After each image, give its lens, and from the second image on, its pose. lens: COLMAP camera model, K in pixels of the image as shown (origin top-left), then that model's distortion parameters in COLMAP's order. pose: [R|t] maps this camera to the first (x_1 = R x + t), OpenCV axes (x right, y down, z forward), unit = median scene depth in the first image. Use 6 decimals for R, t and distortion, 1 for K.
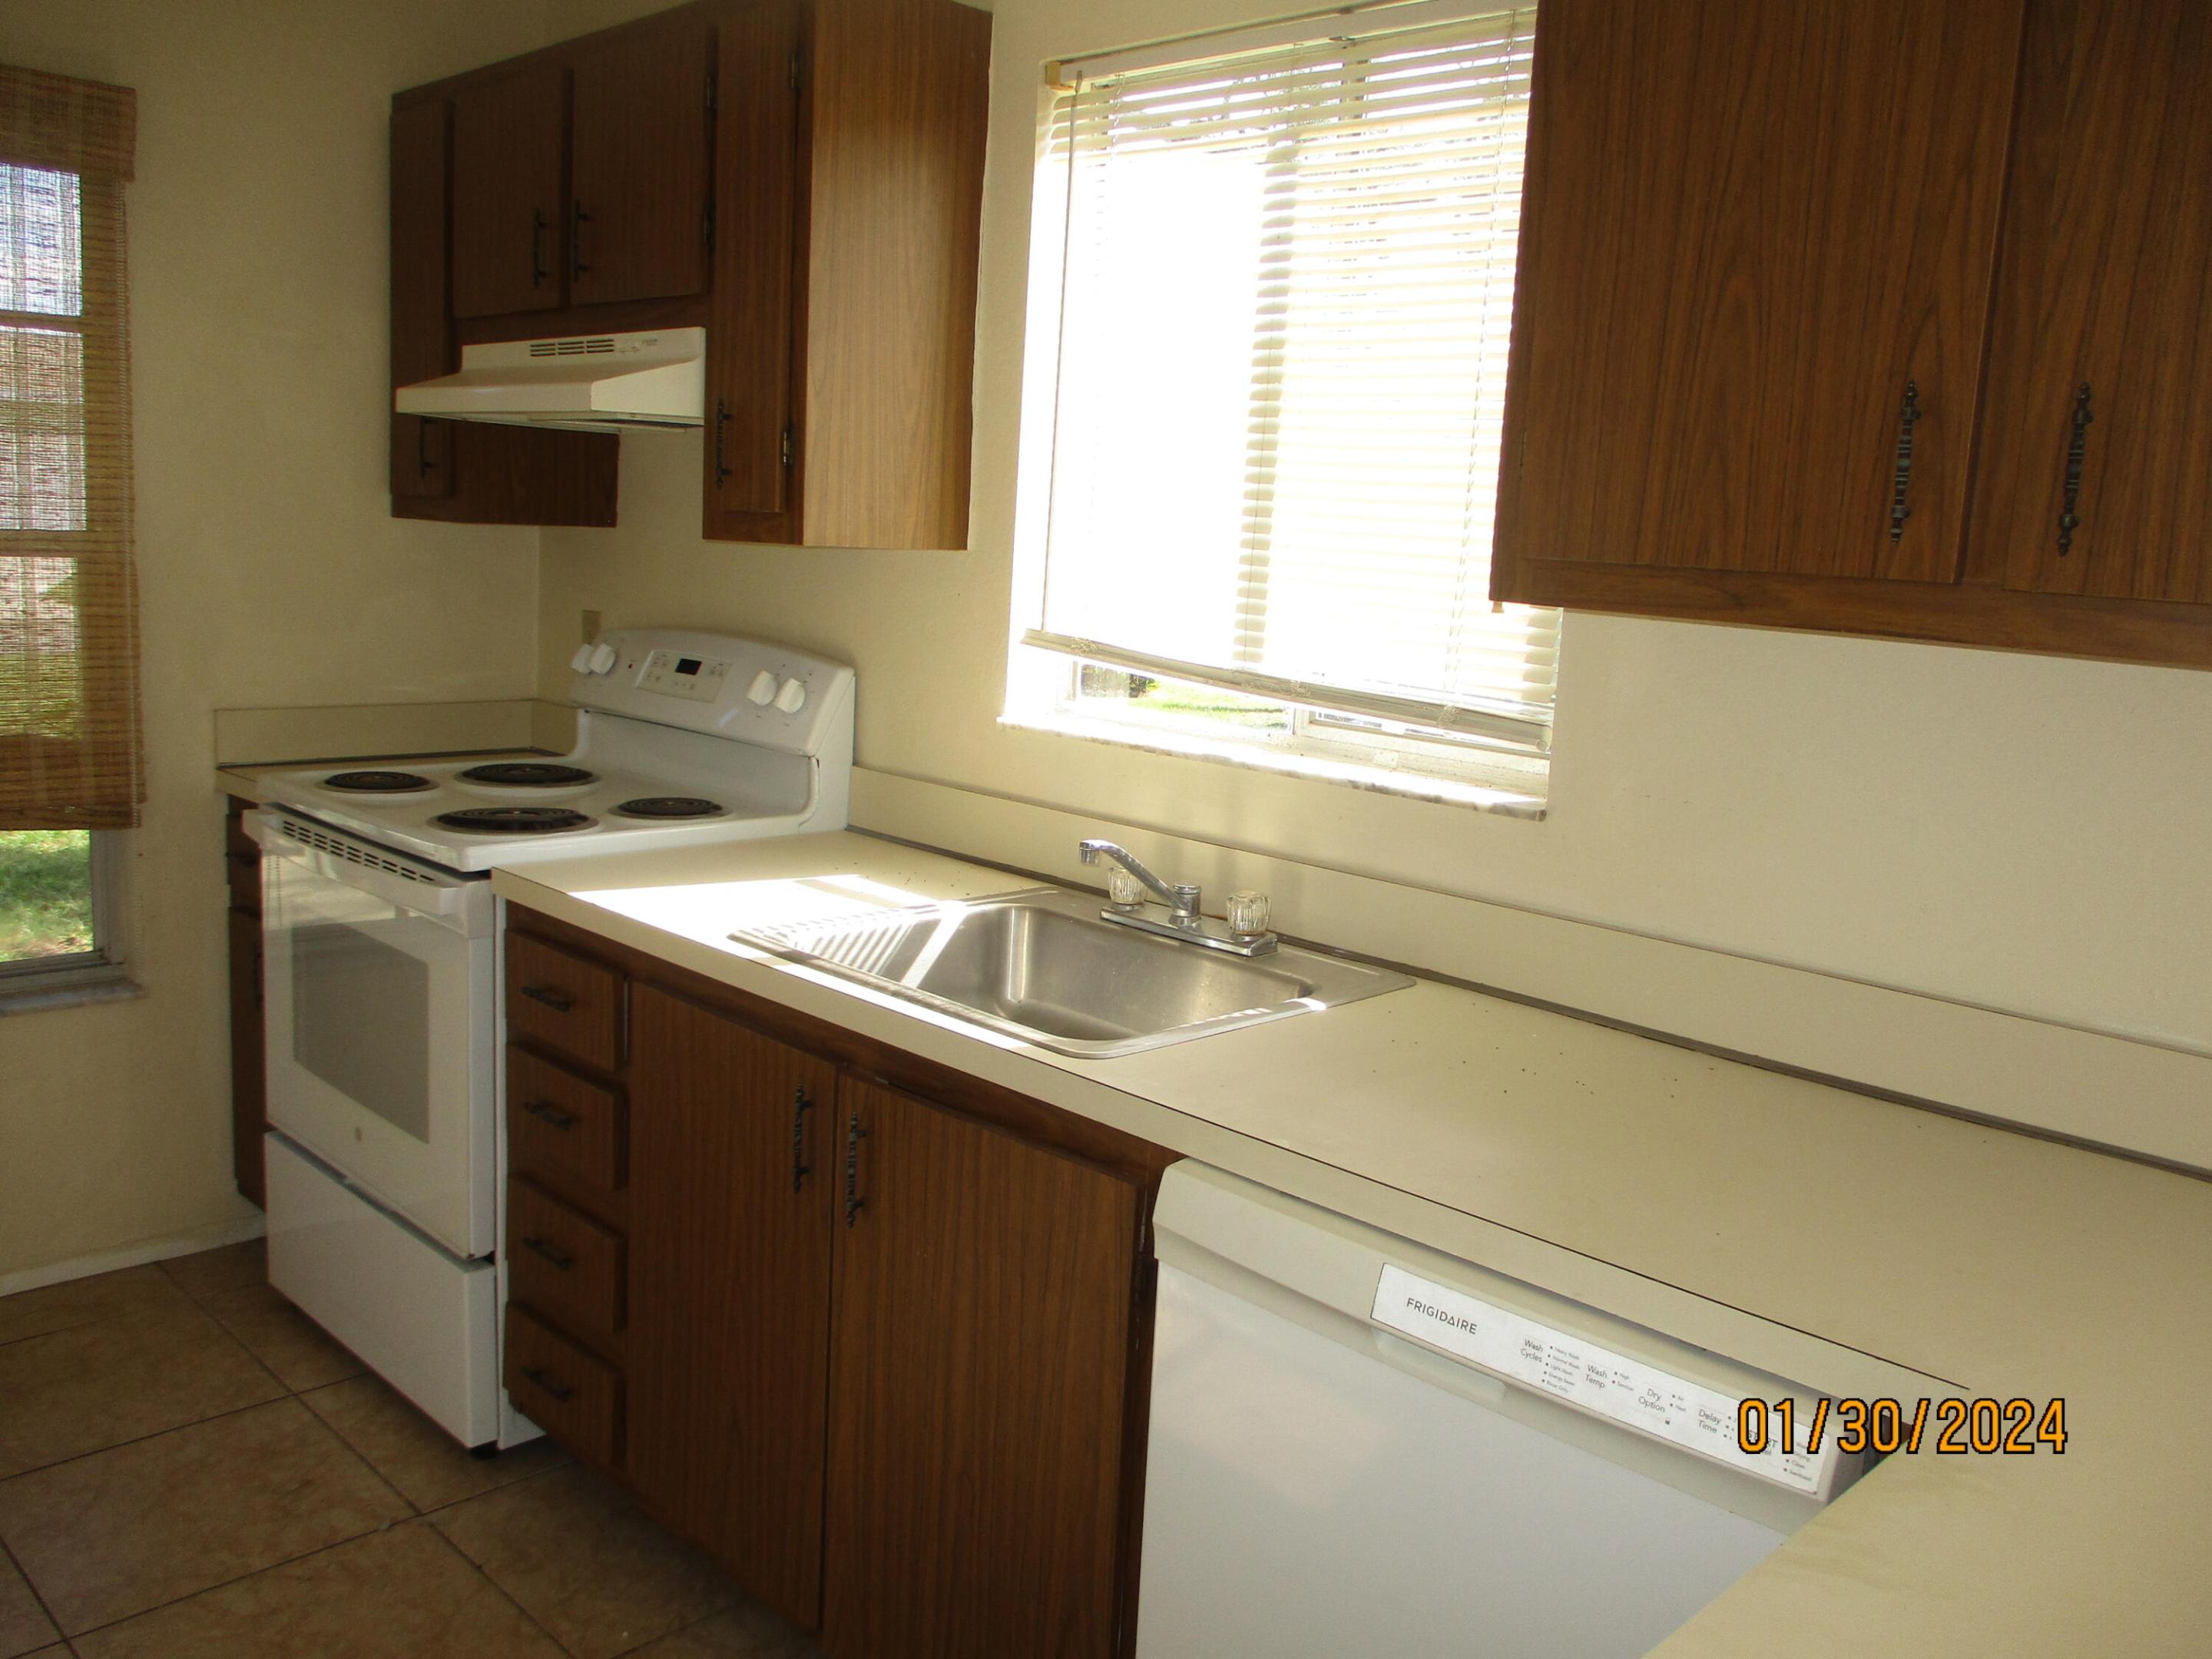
lens RADIAL K [[1816.0, 0, 1083.9], [0, 1816.0, 811.8], [0, 0, 1]] dist [-0.024856, 0.007512]
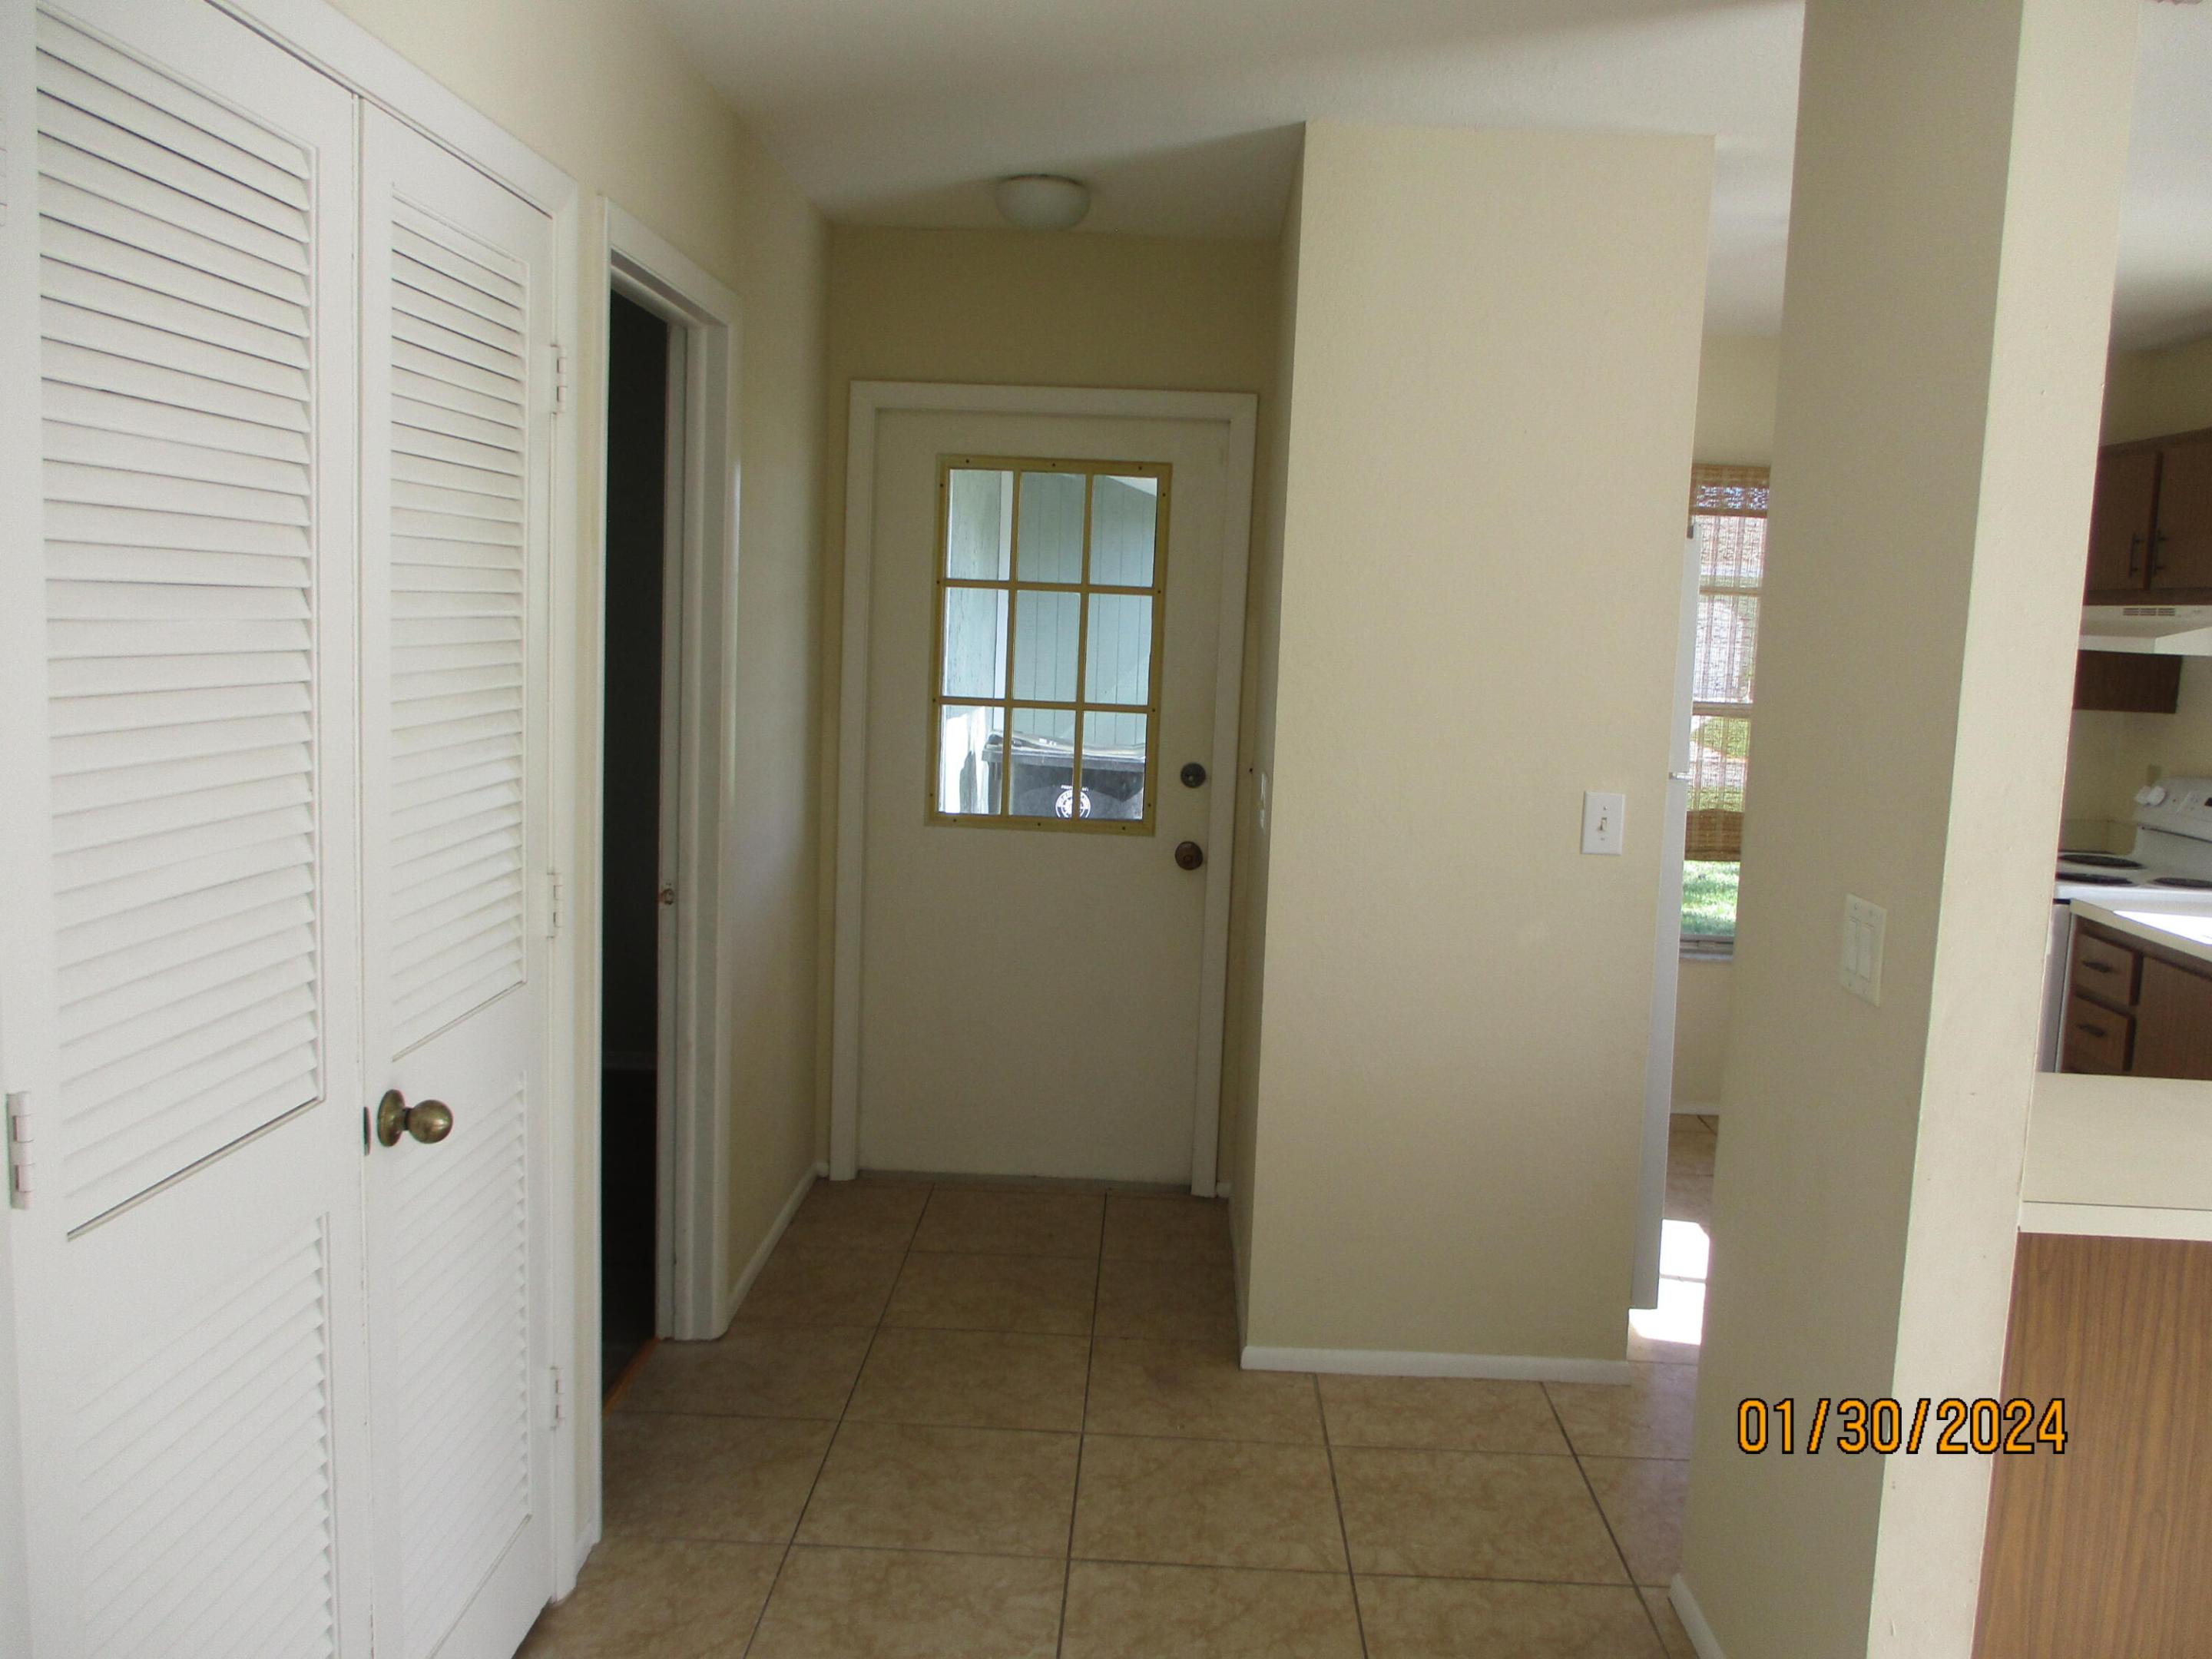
lens RADIAL K [[1816.0, 0, 1112.8], [0, 1816.0, 807.7], [0, 0, 1]] dist [-0.024856, 0.007512]
pose [[0.685900, 0.055705, -0.725560, 0.291851], [-0.120057, 0.992065, -0.037328, 0.109190], [0.717723, 0.112712, 0.687146, -0.855423]]
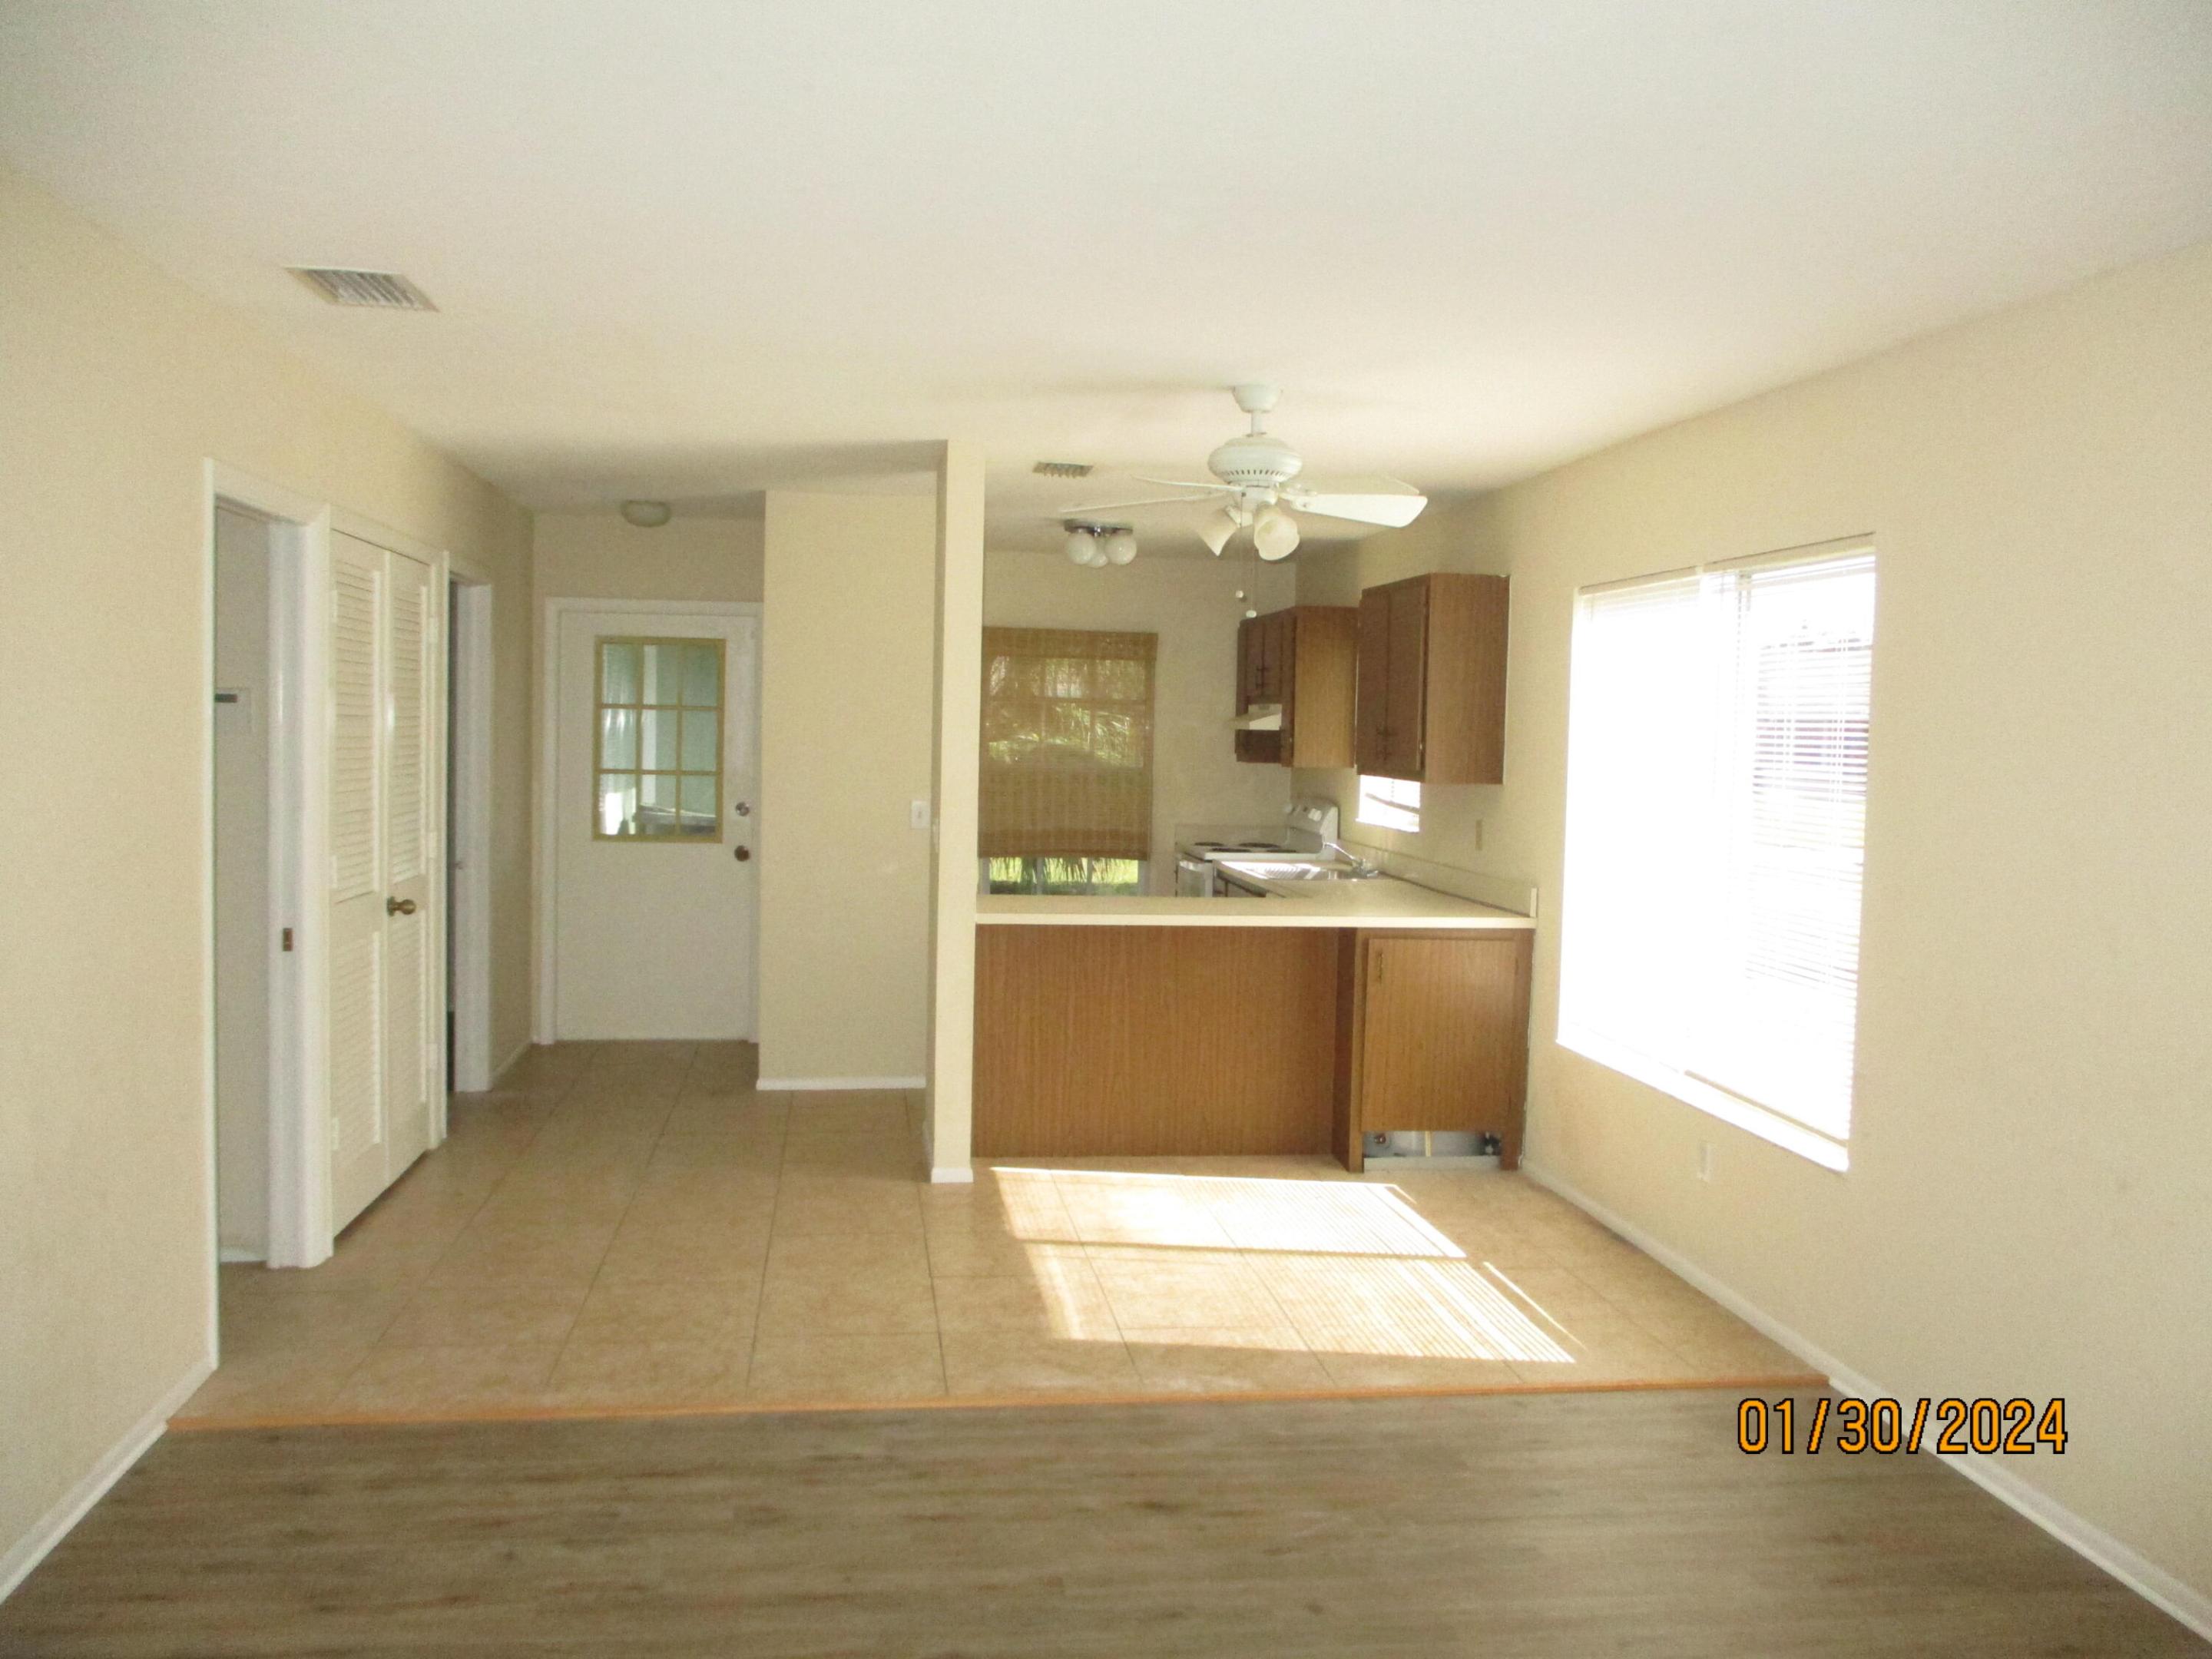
lens RADIAL K [[1816.0, 0, 1103.4], [0, 1816.0, 808.7], [0, 0, 1]] dist [-0.024856, 0.007512]
pose [[0.799712, -0.005900, -0.600355, 1.413877], [-0.074760, 0.991191, -0.109326, 0.292476], [0.595711, 0.132311, 0.792226, -1.686674]]
